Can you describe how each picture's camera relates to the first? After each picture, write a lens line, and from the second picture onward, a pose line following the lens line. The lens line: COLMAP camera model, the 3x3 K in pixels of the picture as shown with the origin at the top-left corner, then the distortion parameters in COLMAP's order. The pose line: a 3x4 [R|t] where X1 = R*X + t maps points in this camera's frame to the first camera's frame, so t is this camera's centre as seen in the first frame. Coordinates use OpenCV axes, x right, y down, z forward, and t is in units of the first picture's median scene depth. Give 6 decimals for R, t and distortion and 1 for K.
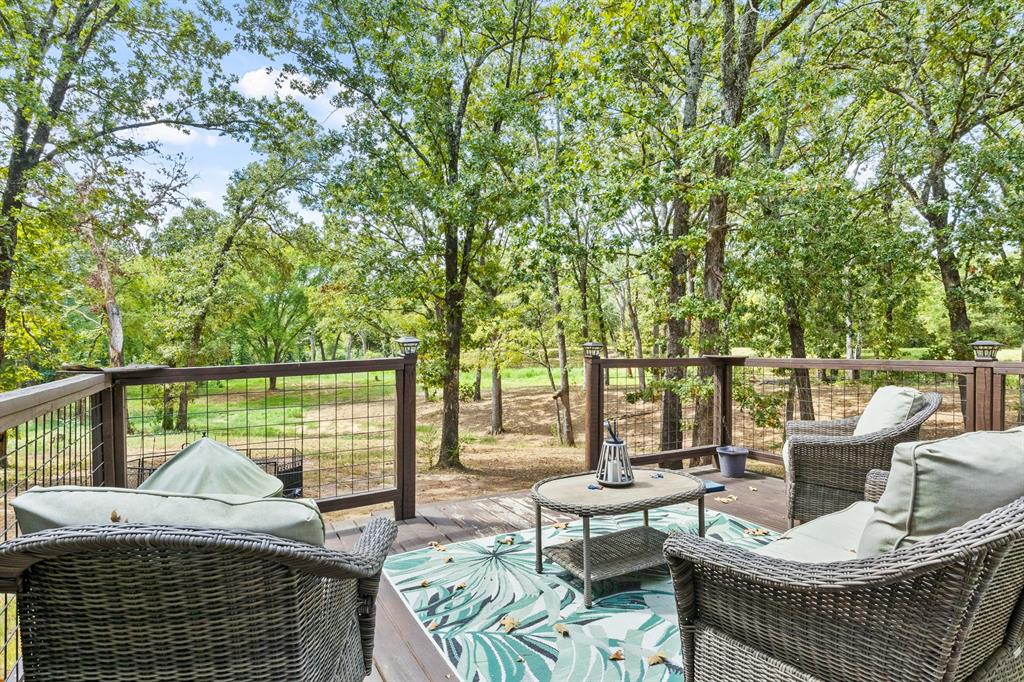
lens RADIAL K [[520.6, 0, 509.5], [0, 520.6, 339.5], [0, 0, 1]] dist [-0.011939, 0.001690]
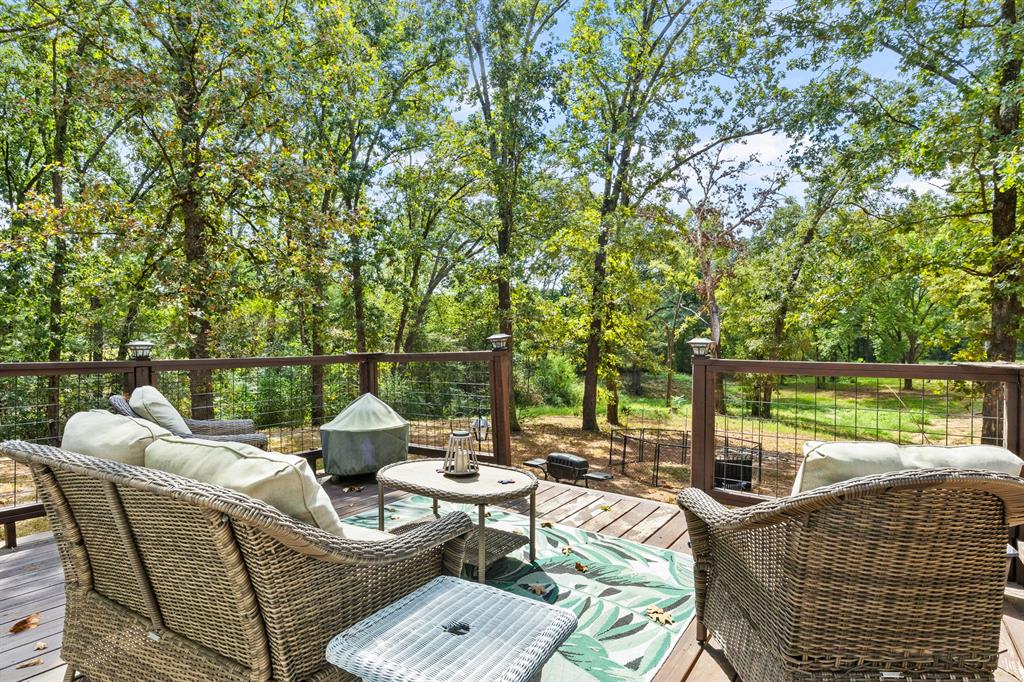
lens RADIAL K [[520.6, 0, 509.3], [0, 520.6, 339.1], [0, 0, 1]] dist [-0.011939, 0.001690]
pose [[0.446966, 0.014022, -0.894441, 0.089908], [-0.004626, 0.999900, 0.013363, 0.000071], [0.894539, -0.001835, 0.446986, 0.047156]]
